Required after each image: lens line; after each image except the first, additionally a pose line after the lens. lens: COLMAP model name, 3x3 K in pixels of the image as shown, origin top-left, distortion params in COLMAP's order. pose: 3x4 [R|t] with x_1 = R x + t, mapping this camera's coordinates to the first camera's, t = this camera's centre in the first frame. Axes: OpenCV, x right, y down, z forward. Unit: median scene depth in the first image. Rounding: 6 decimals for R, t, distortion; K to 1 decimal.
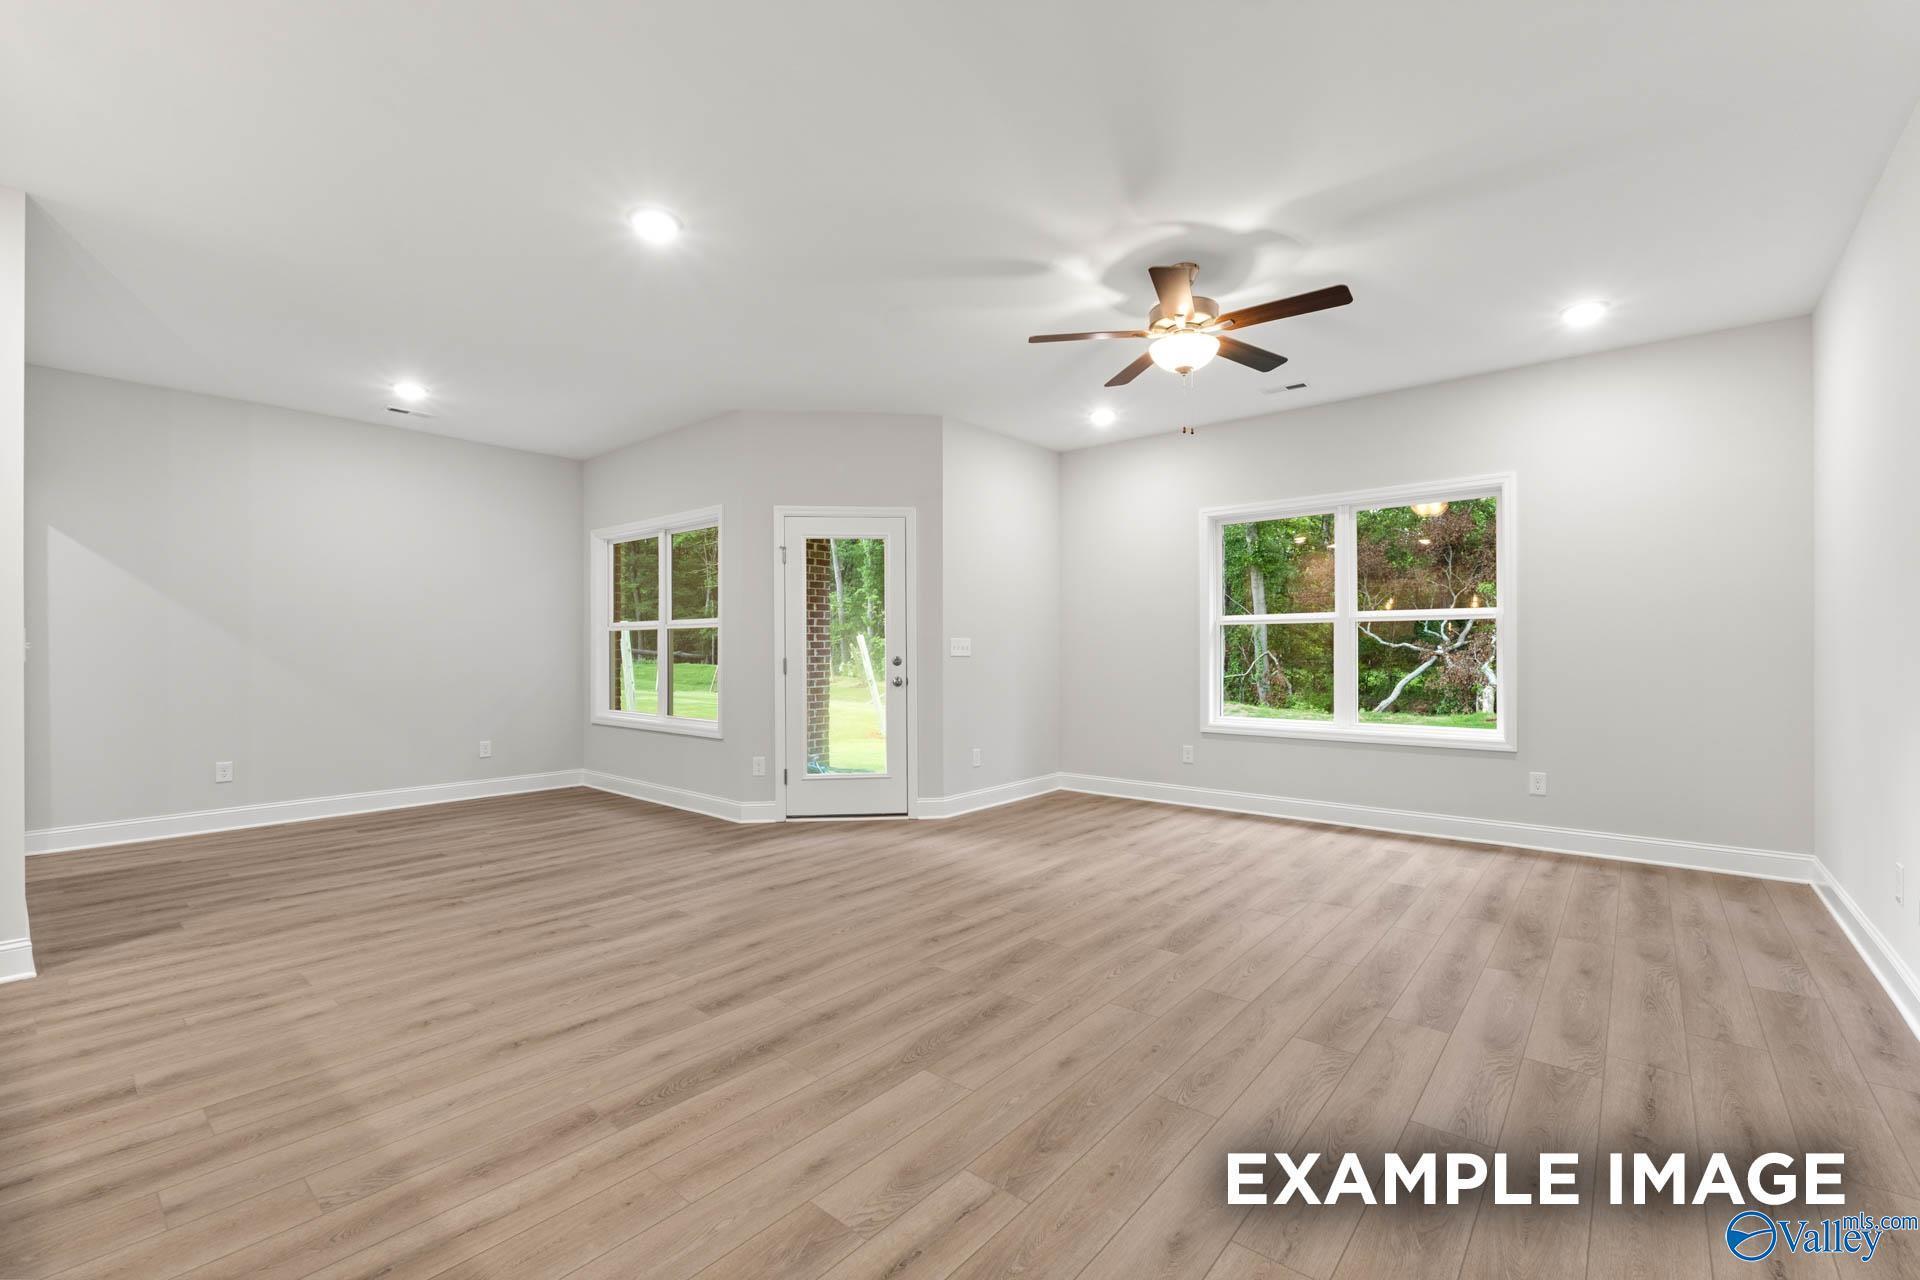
lens RADIAL K [[811.3, 0, 973.6], [0, 811.3, 641.4], [0, 0, 1]] dist [-0.002325, -0.000161]
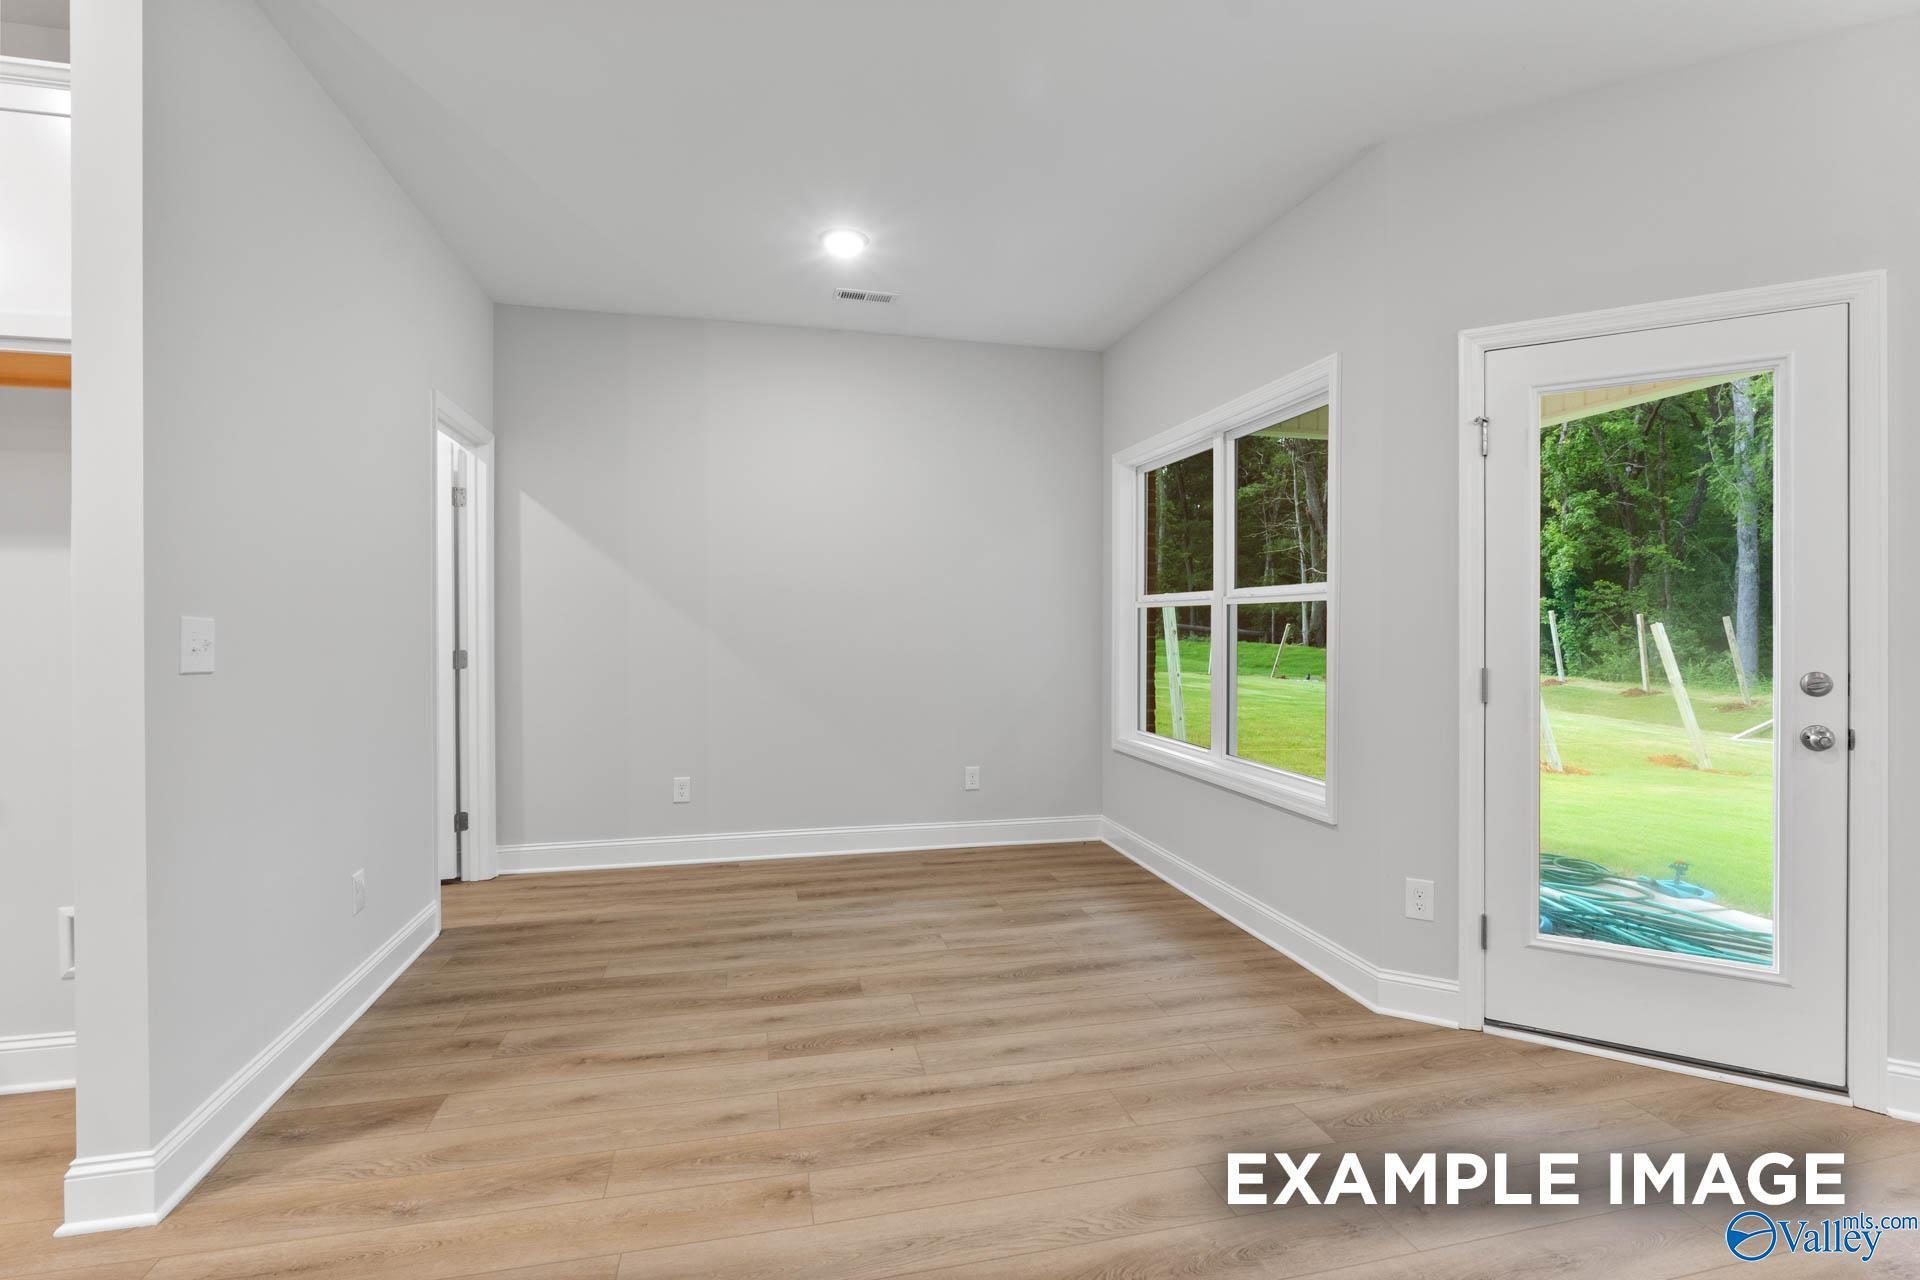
lens RADIAL K [[860.7, 0, 966.5], [0, 860.7, 629.3], [0, 0, 1]] dist [-0.014705, 0.000370]
pose [[0.797070, 0.008958, -0.603820, -0.159556], [0.001215, 0.999864, 0.016439, -0.008272], [0.603885, -0.013837, 0.796951, 0.408708]]
